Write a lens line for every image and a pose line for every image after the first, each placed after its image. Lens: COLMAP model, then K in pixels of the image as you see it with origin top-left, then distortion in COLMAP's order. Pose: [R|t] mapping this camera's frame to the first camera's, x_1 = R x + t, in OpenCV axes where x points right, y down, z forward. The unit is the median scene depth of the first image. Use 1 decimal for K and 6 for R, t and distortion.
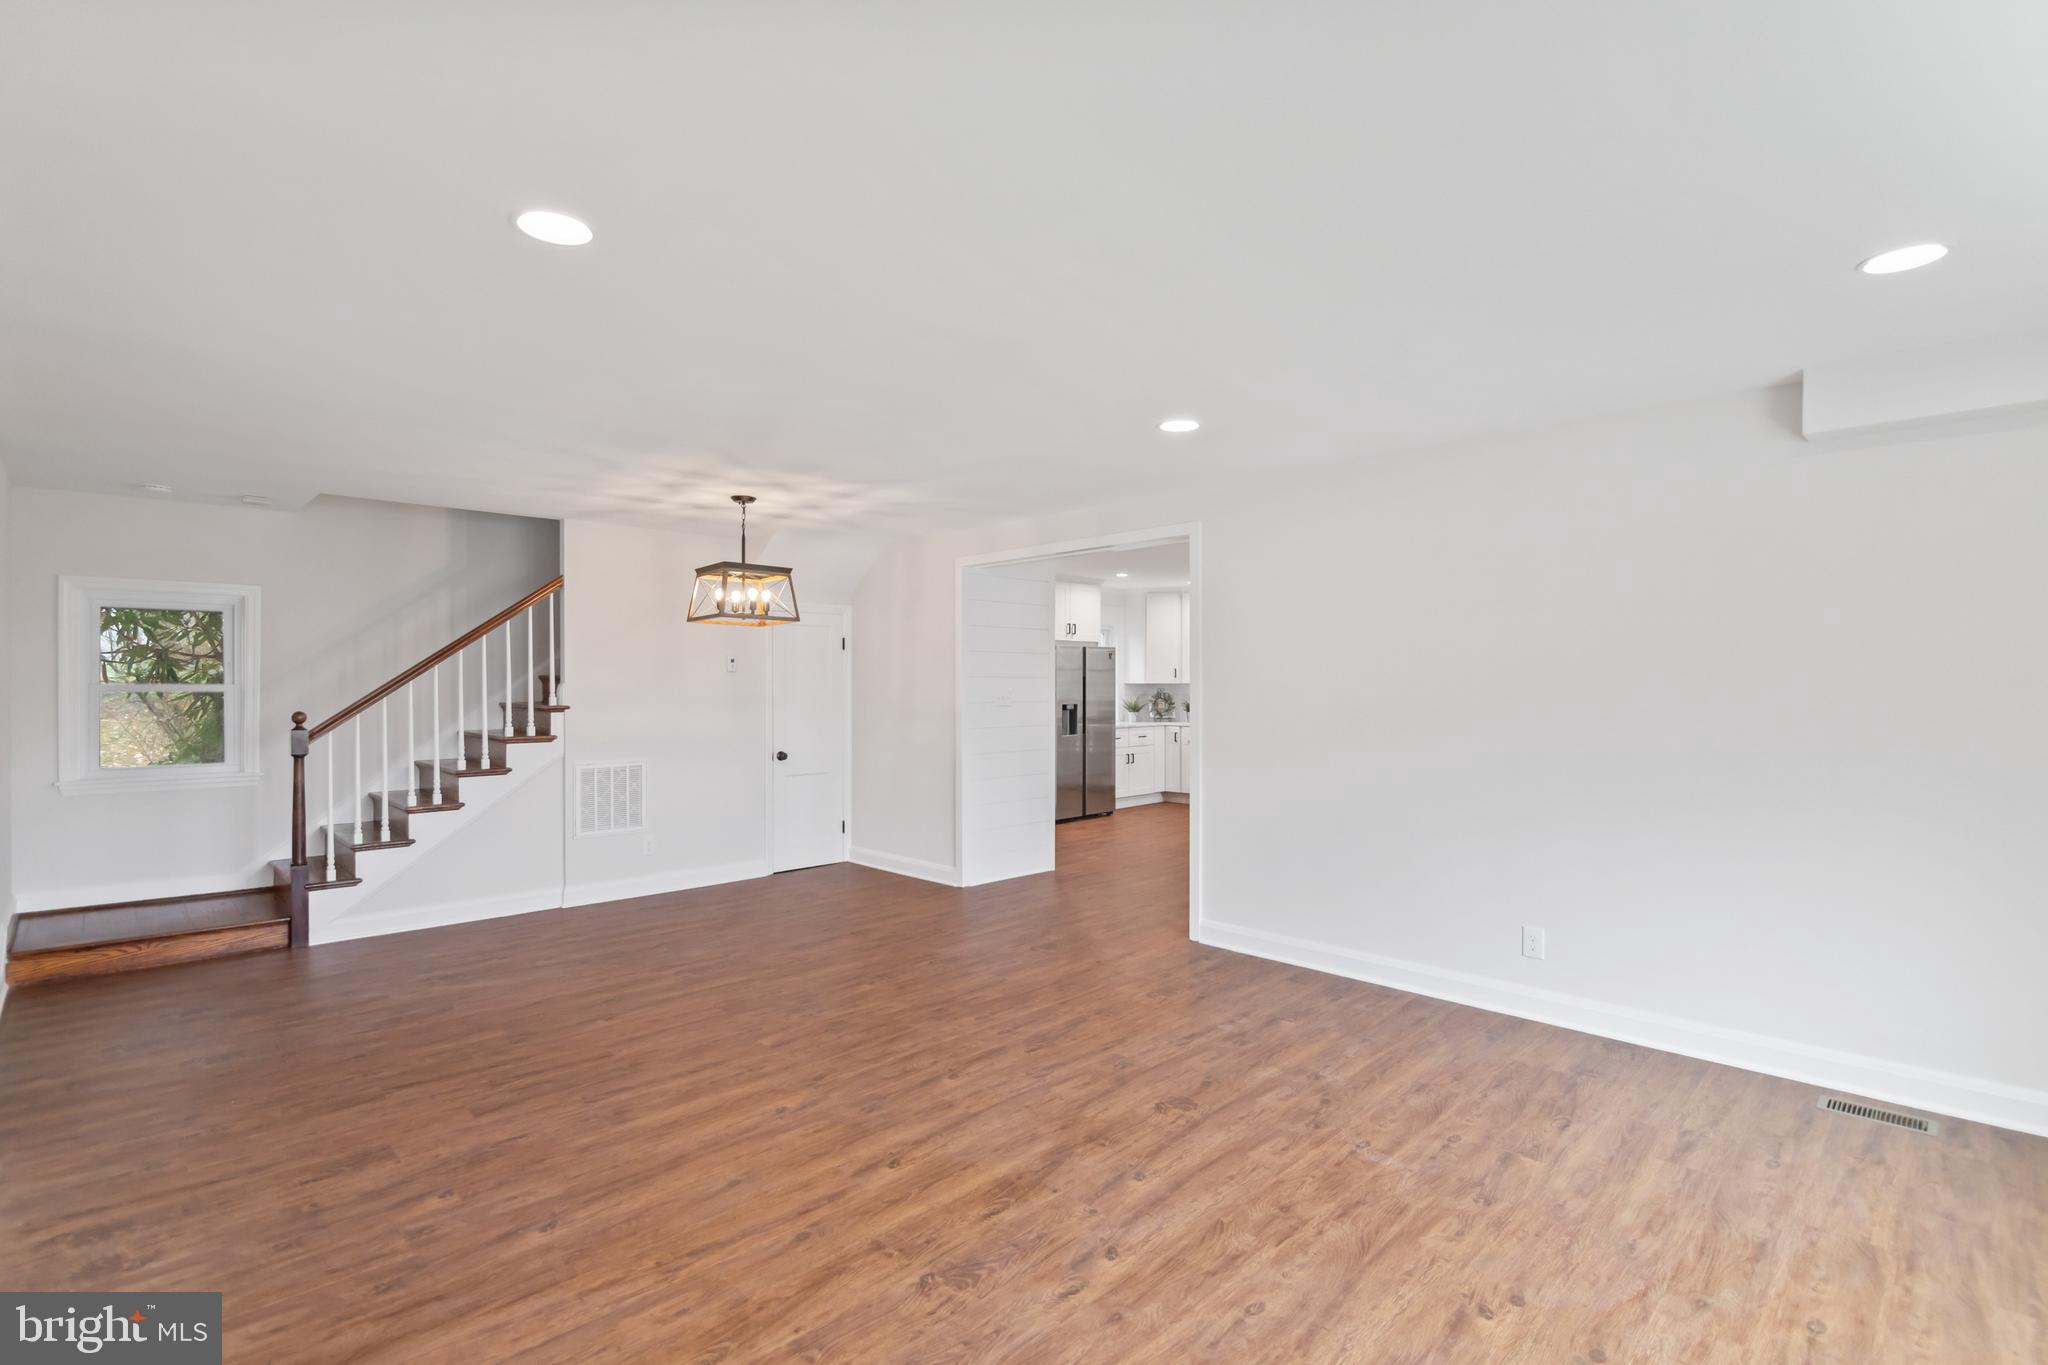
lens RADIAL K [[946.0, 0, 1024.0], [0, 946.0, 682.5], [0, 0, 1]] dist [-0.004389, -0.000317]
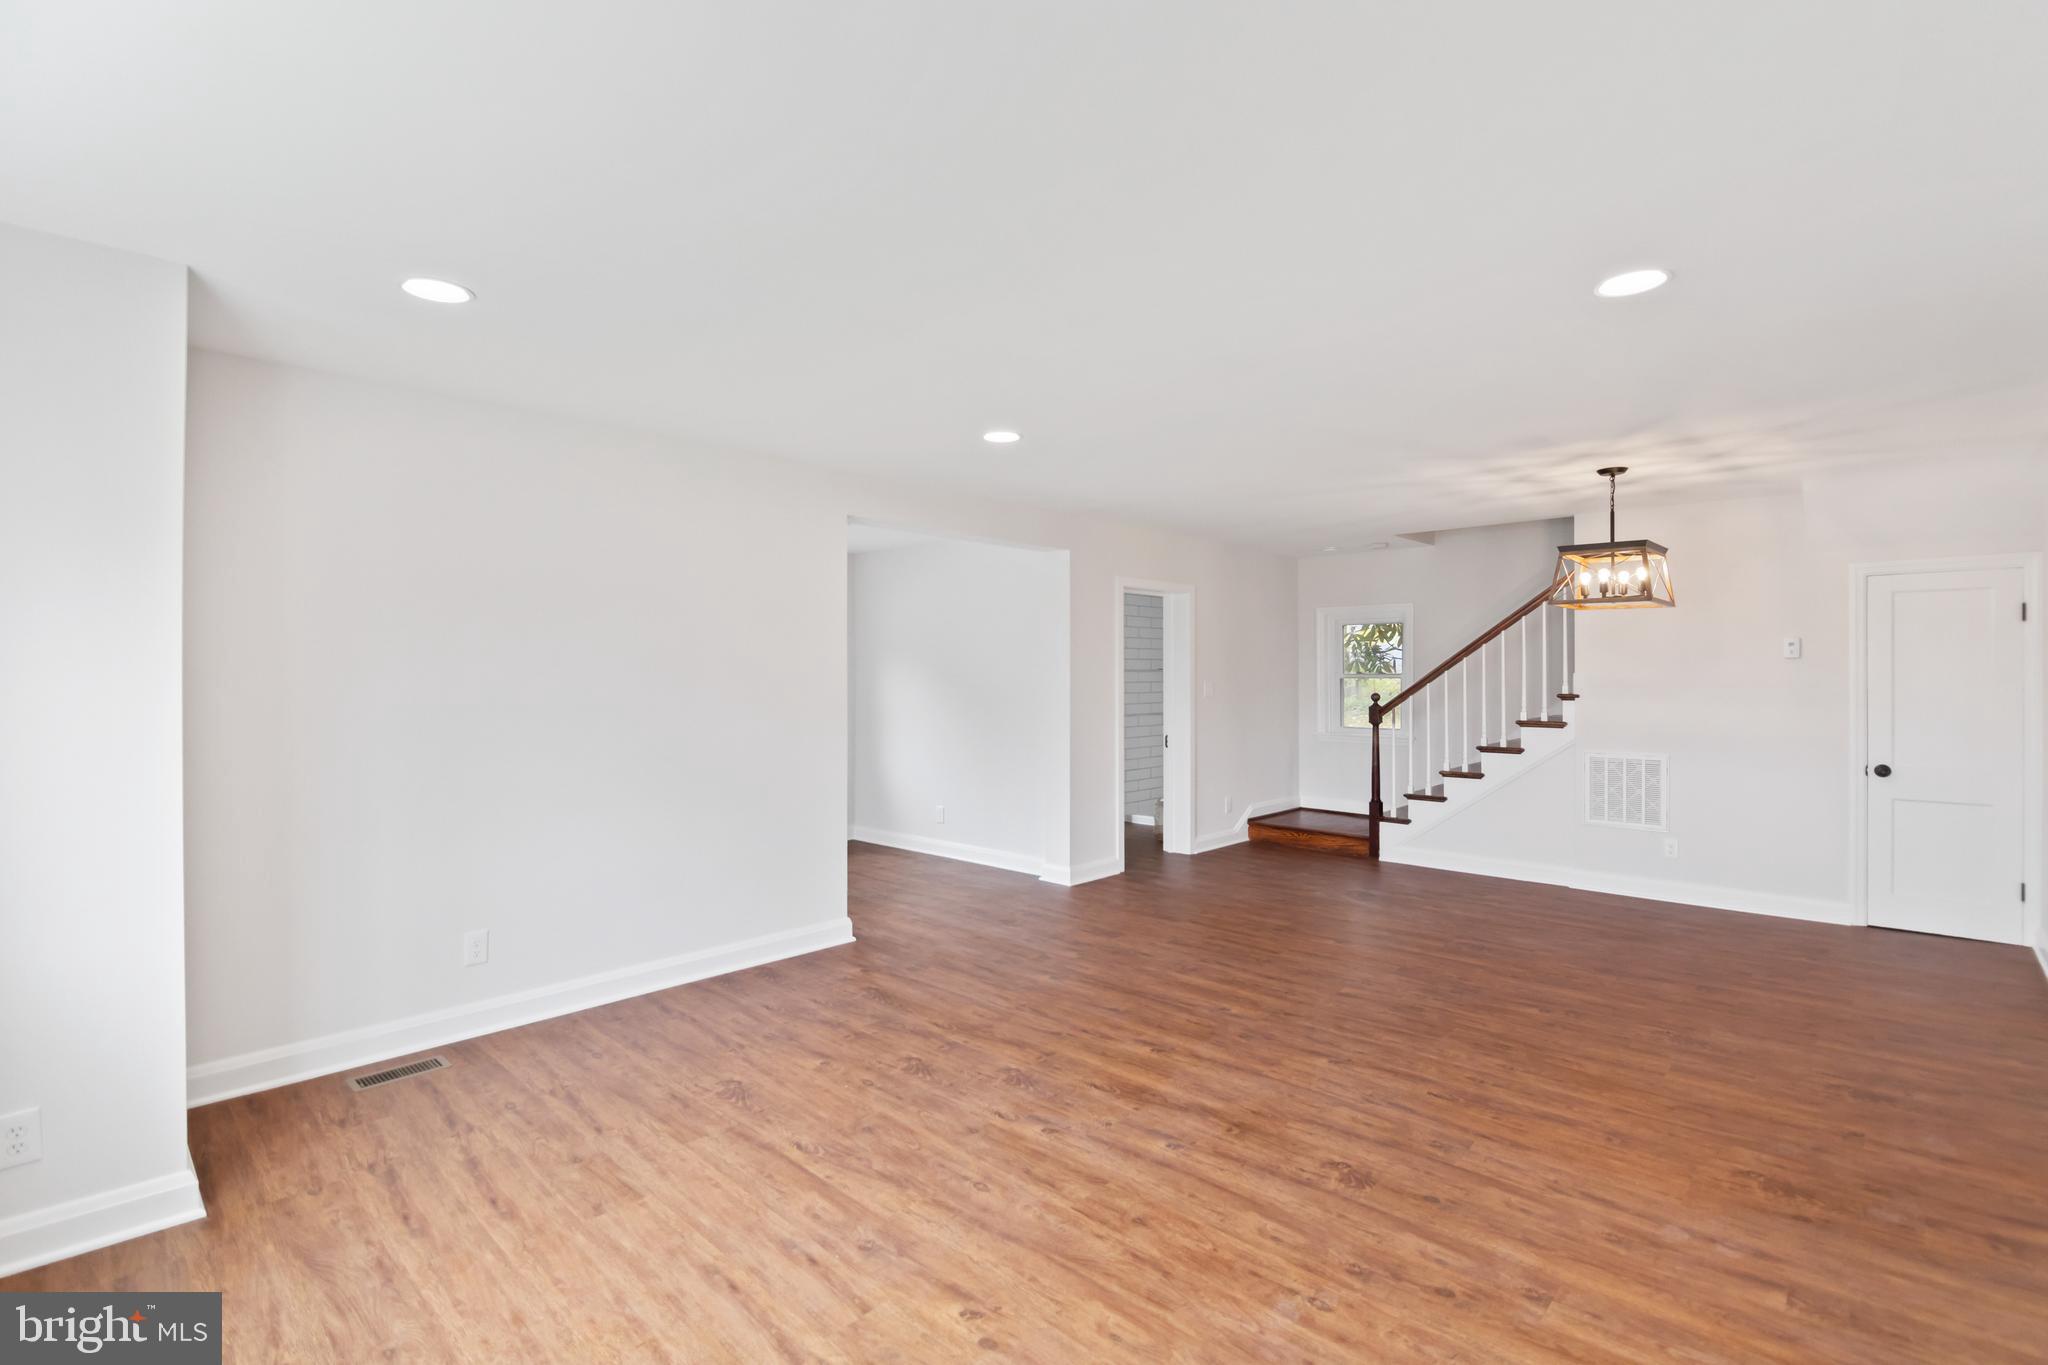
lens RADIAL K [[931.6, 0, 1033.7], [0, 931.6, 673.8], [0, 0, 1]] dist [-0.012268, -0.000752]
pose [[0.045255, -0.000288, -0.998975, 0.916889], [0.001360, 0.999999, -0.000227, 0.002077], [0.998975, -0.001348, 0.045255, 0.644969]]
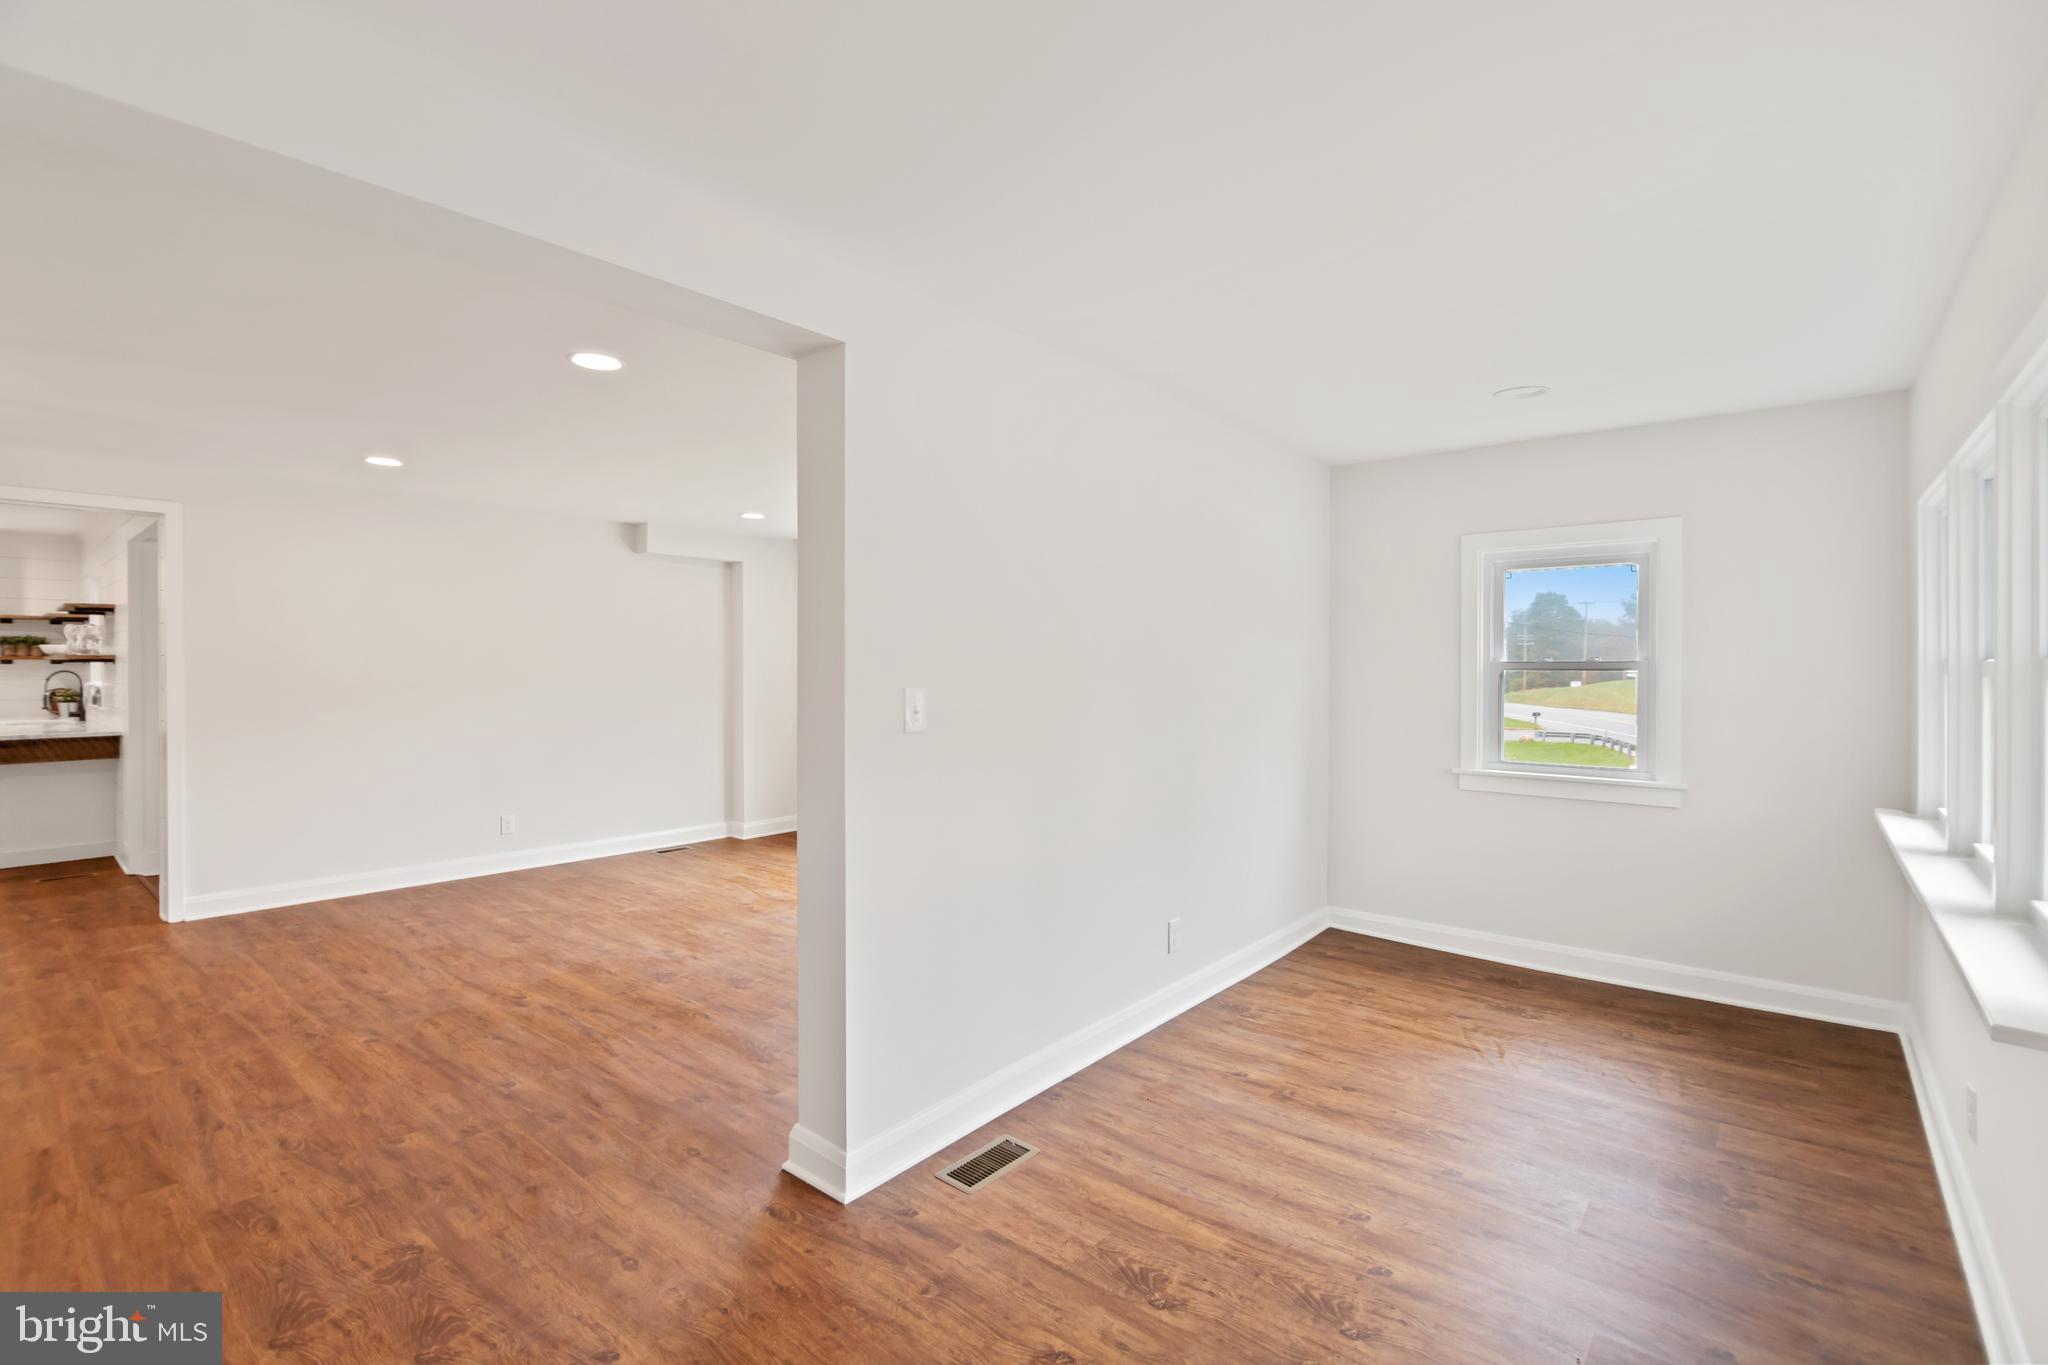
lens RADIAL K [[931.6, 0, 1033.7], [0, 931.6, 673.8], [0, 0, 1]] dist [-0.012268, -0.000752]
pose [[-0.099818, -0.007889, 0.994974, -1.340552], [-0.004075, 0.999963, 0.007520, 0.002167], [-0.994997, -0.003304, -0.099847, 0.302845]]
